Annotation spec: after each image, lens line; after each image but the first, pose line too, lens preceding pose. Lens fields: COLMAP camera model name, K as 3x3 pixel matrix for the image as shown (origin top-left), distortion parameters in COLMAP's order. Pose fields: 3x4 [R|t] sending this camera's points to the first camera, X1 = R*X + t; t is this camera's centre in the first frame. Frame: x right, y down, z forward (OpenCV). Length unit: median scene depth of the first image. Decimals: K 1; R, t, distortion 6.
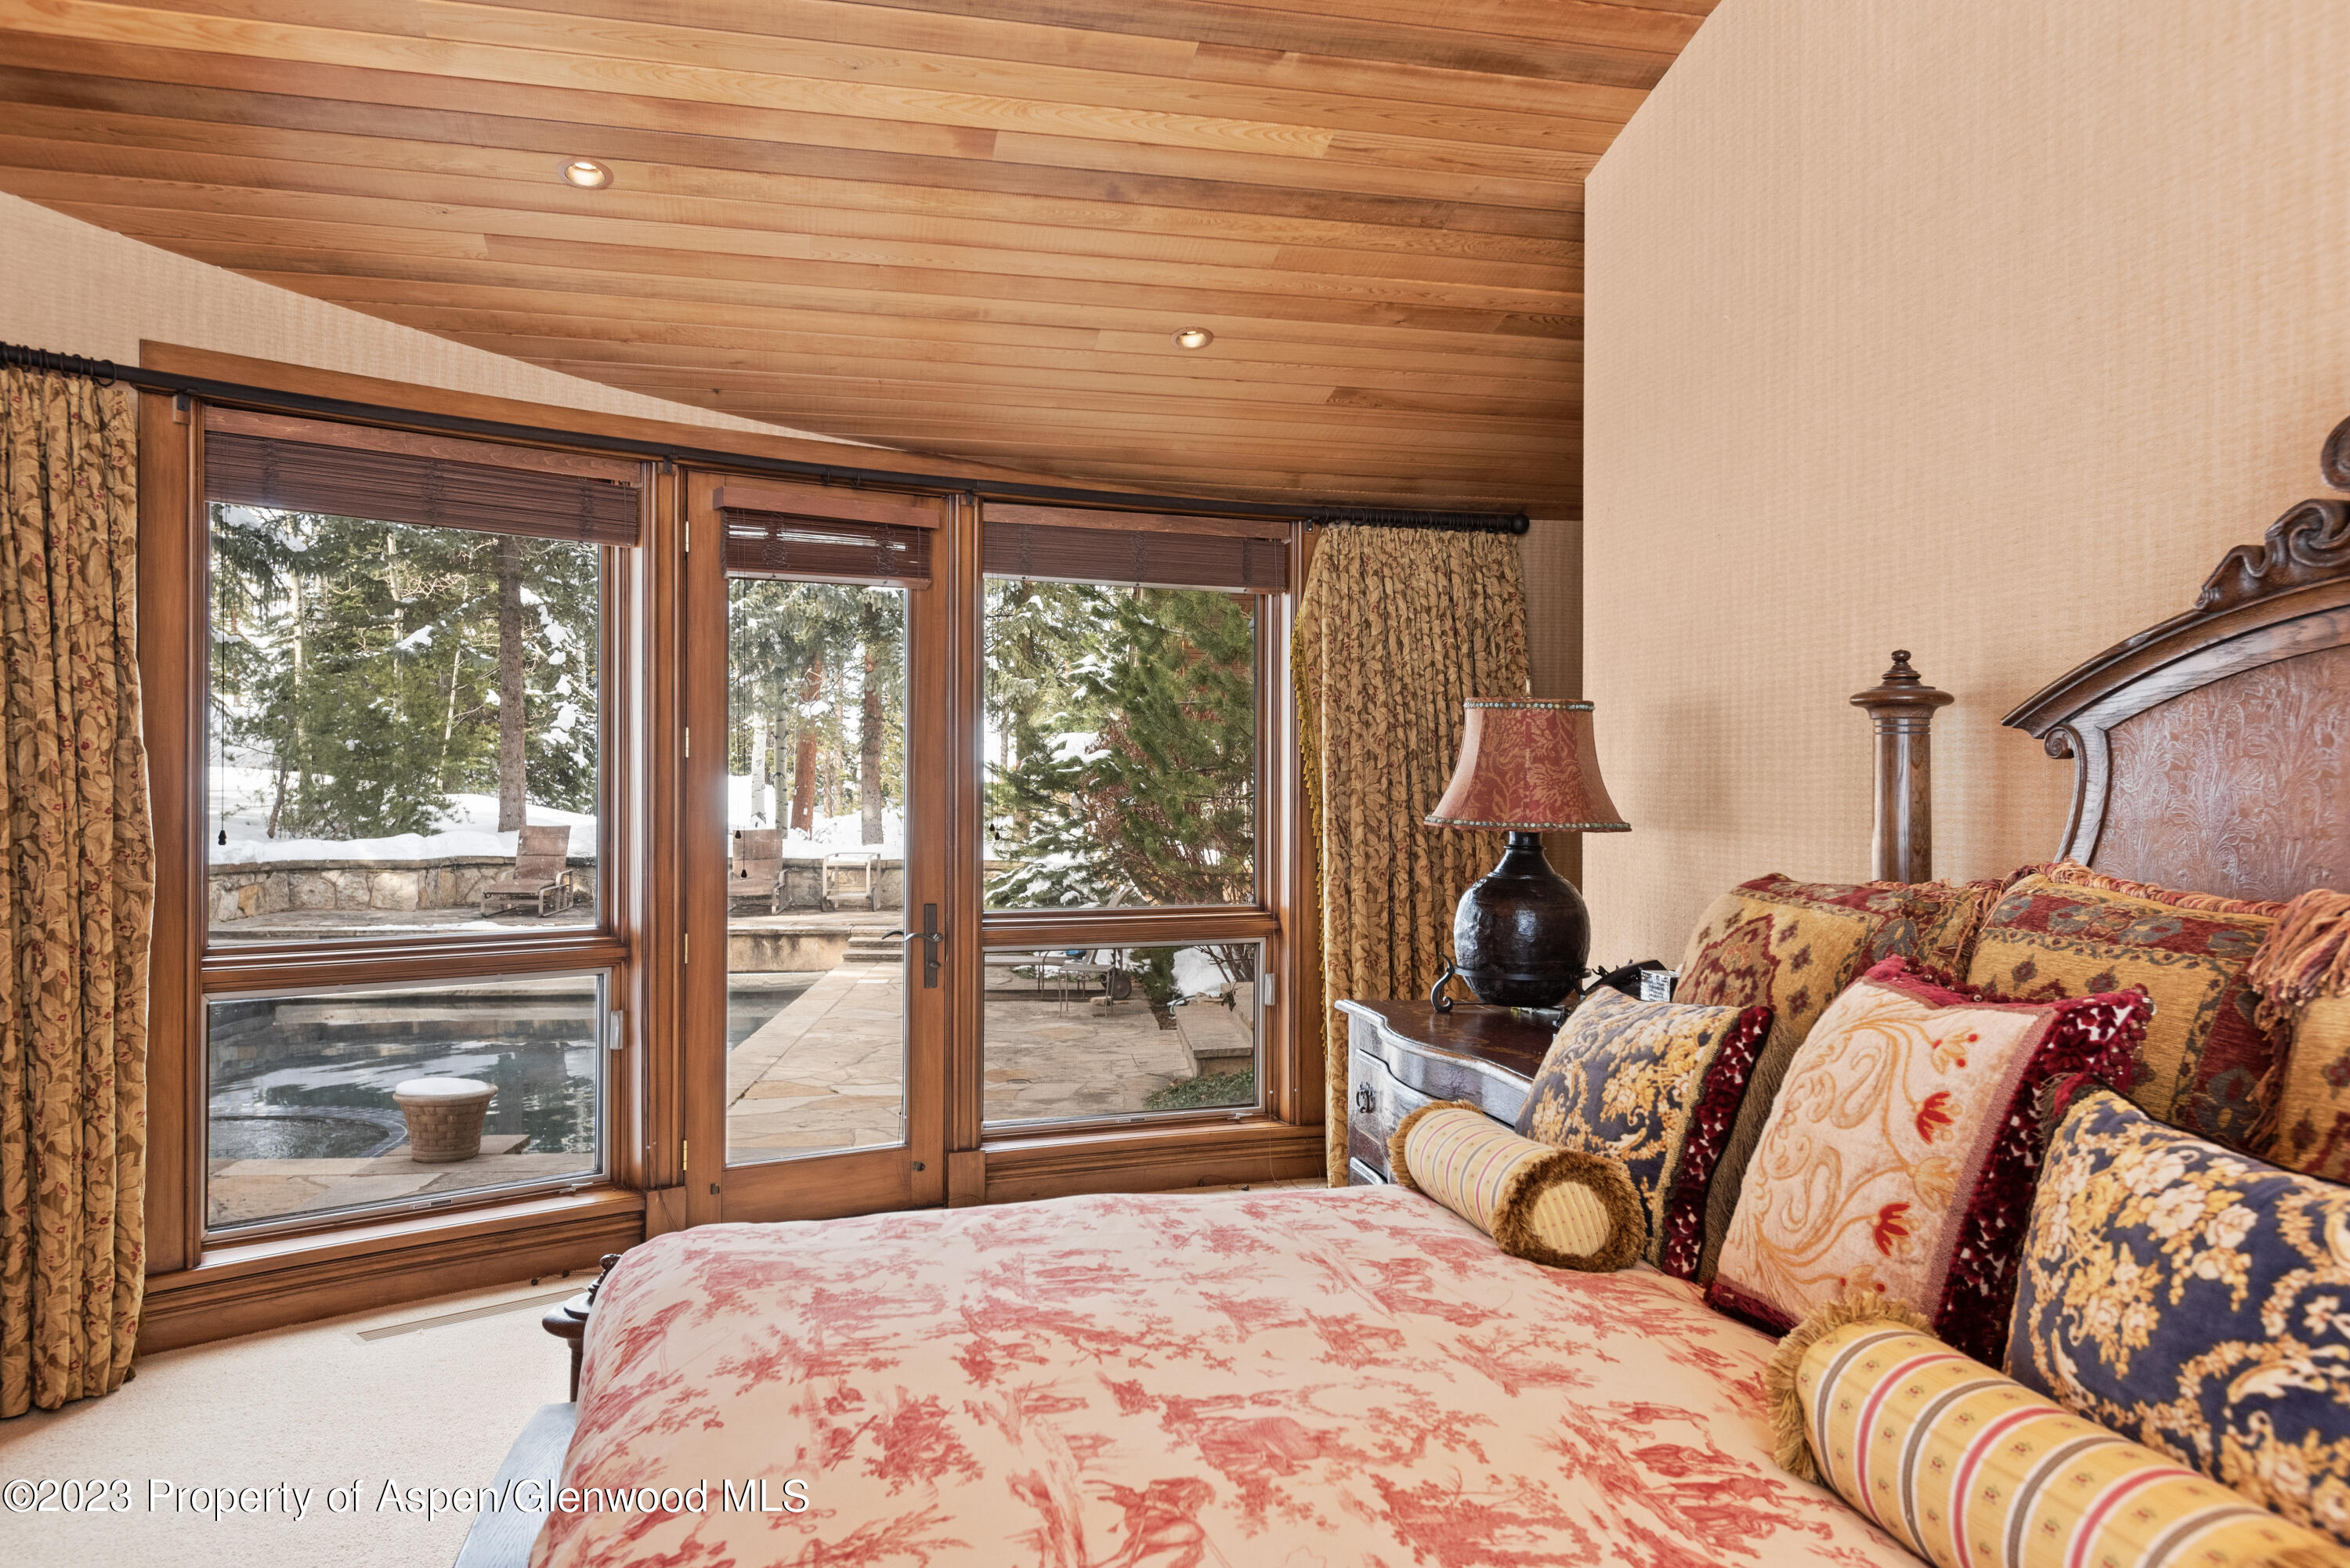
lens RADIAL K [[1725.7, 0, 1175.0], [0, 1725.7, 784.0], [0, 0, 1]] dist [0.046107, 0.000367]
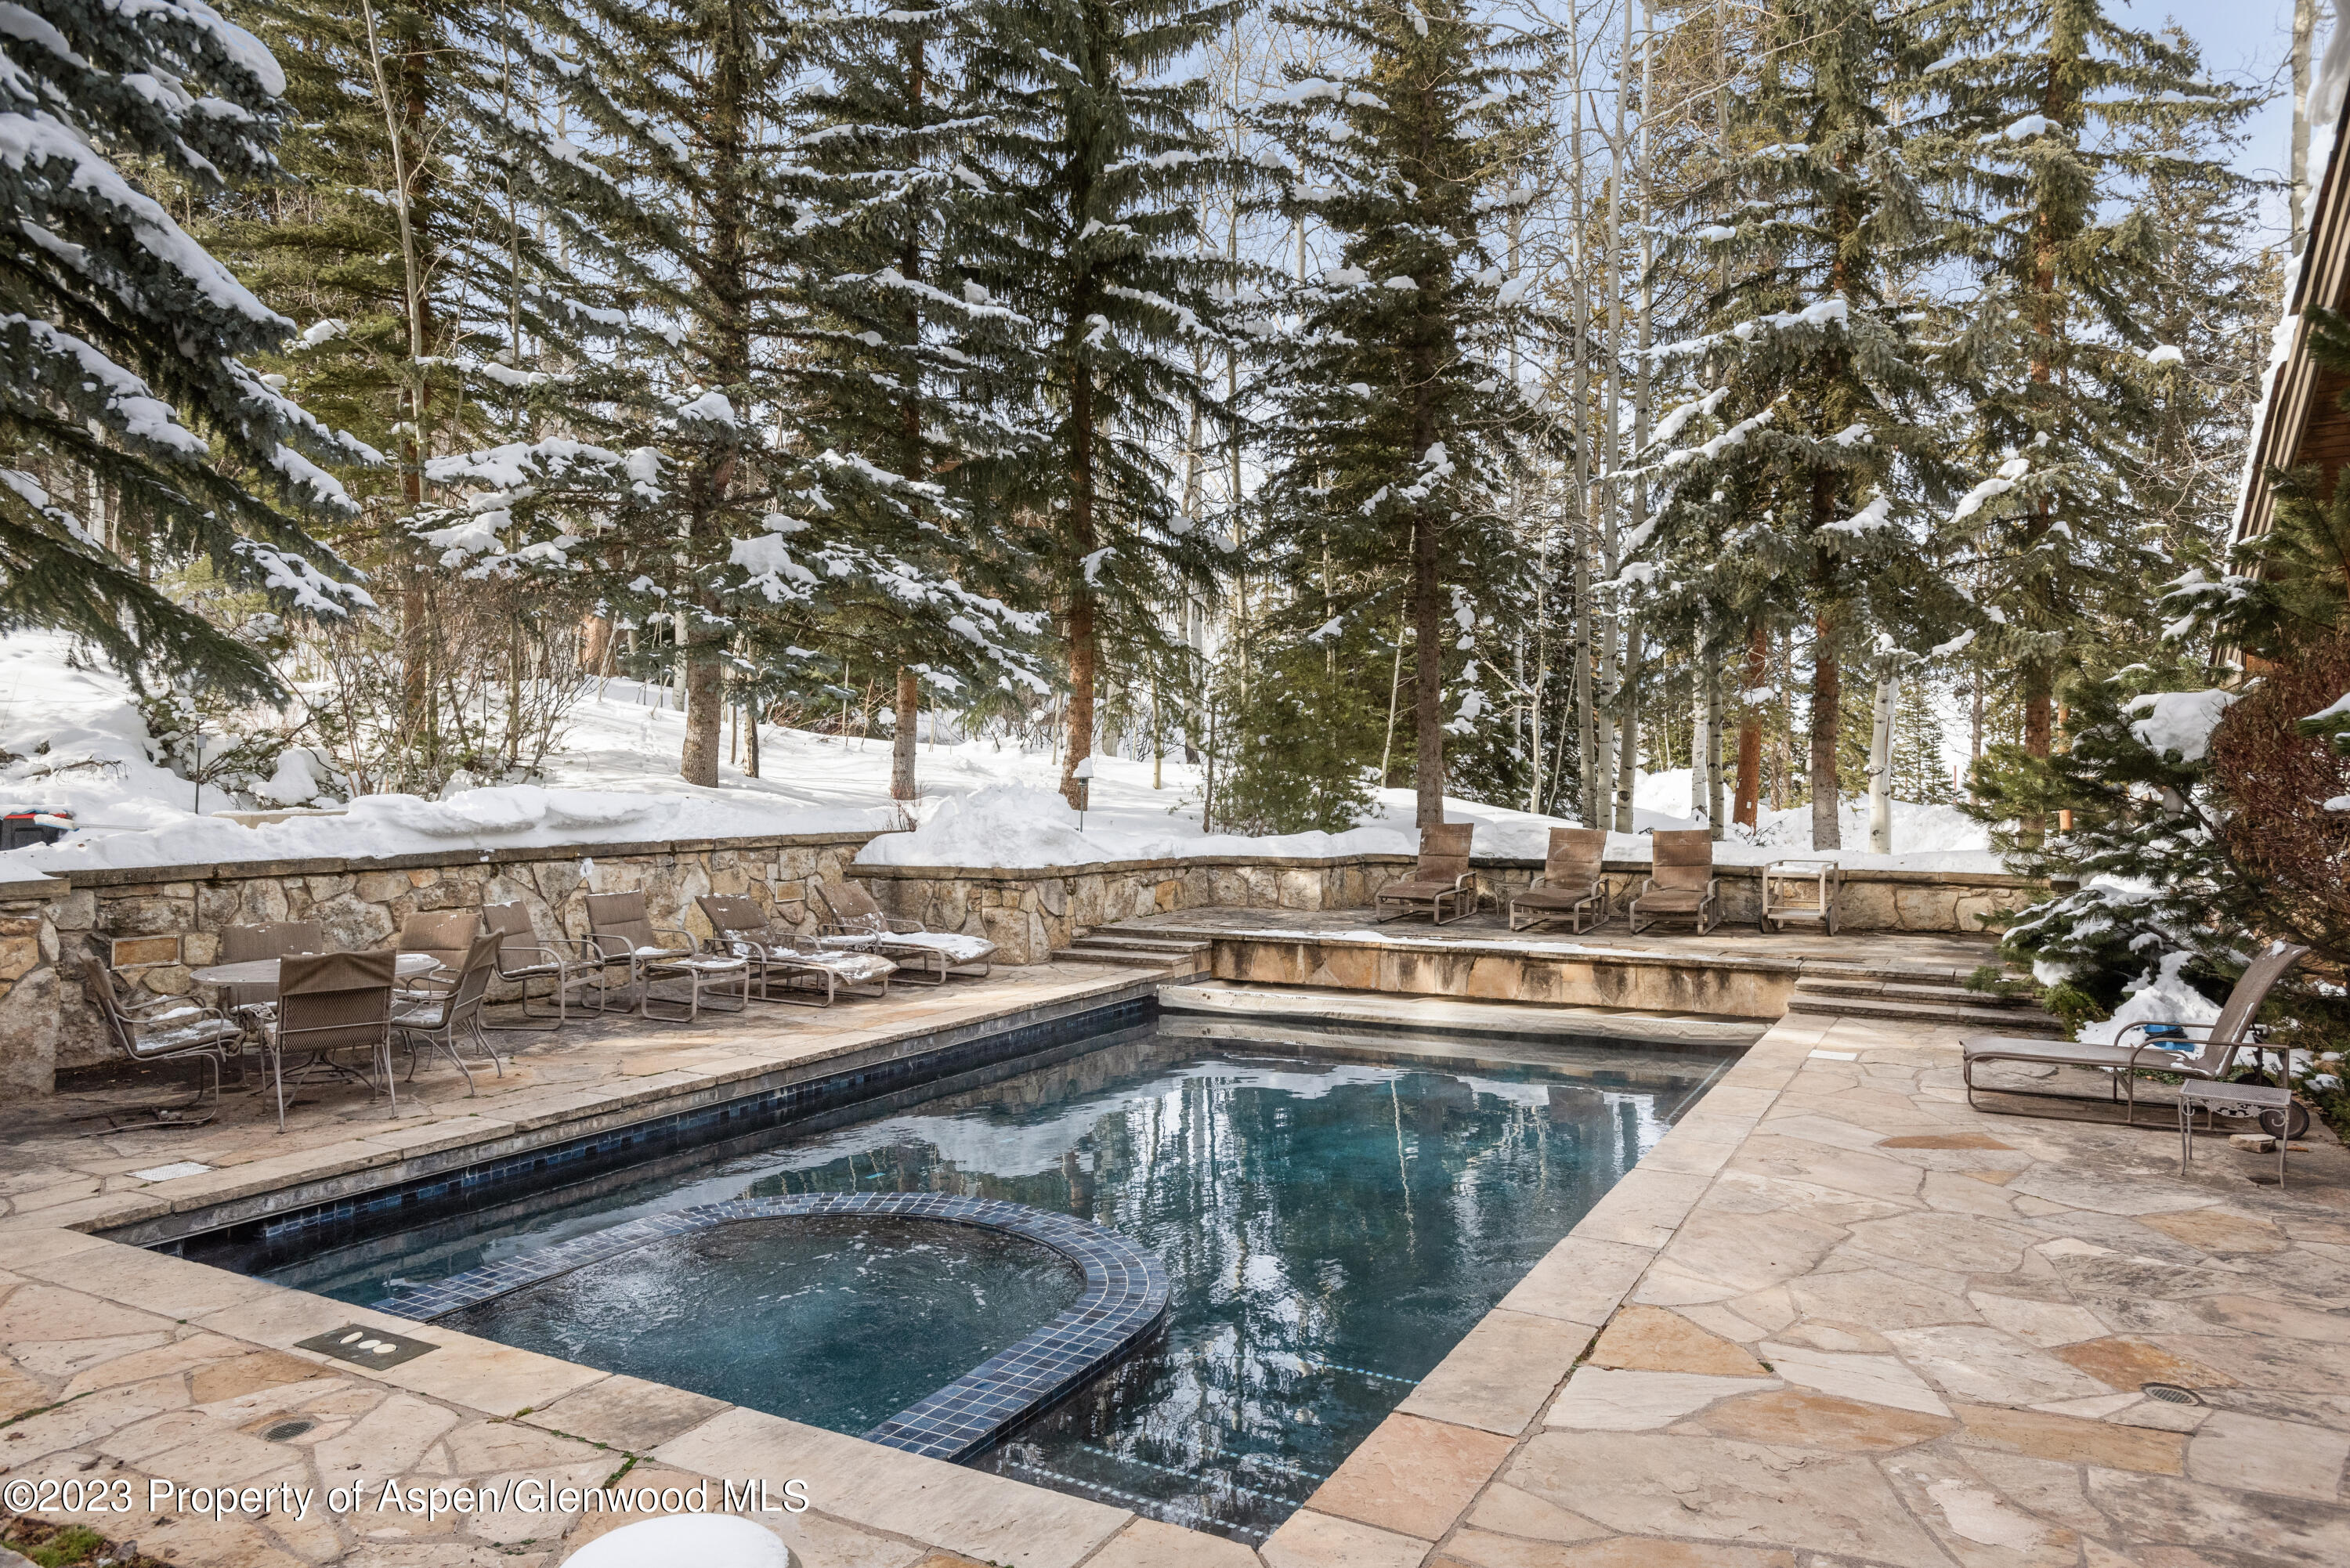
lens RADIAL K [[1526.6, 0, 1175.0], [0, 1526.6, 784.0], [0, 0, 1]] dist [-0.000086, -0.004266]
pose [[0.839698, -0.004327, -0.543036, -0.044417], [0.006694, 0.999975, 0.002382, 0.000310], [0.543012, -0.005635, 0.839706, 0.240131]]
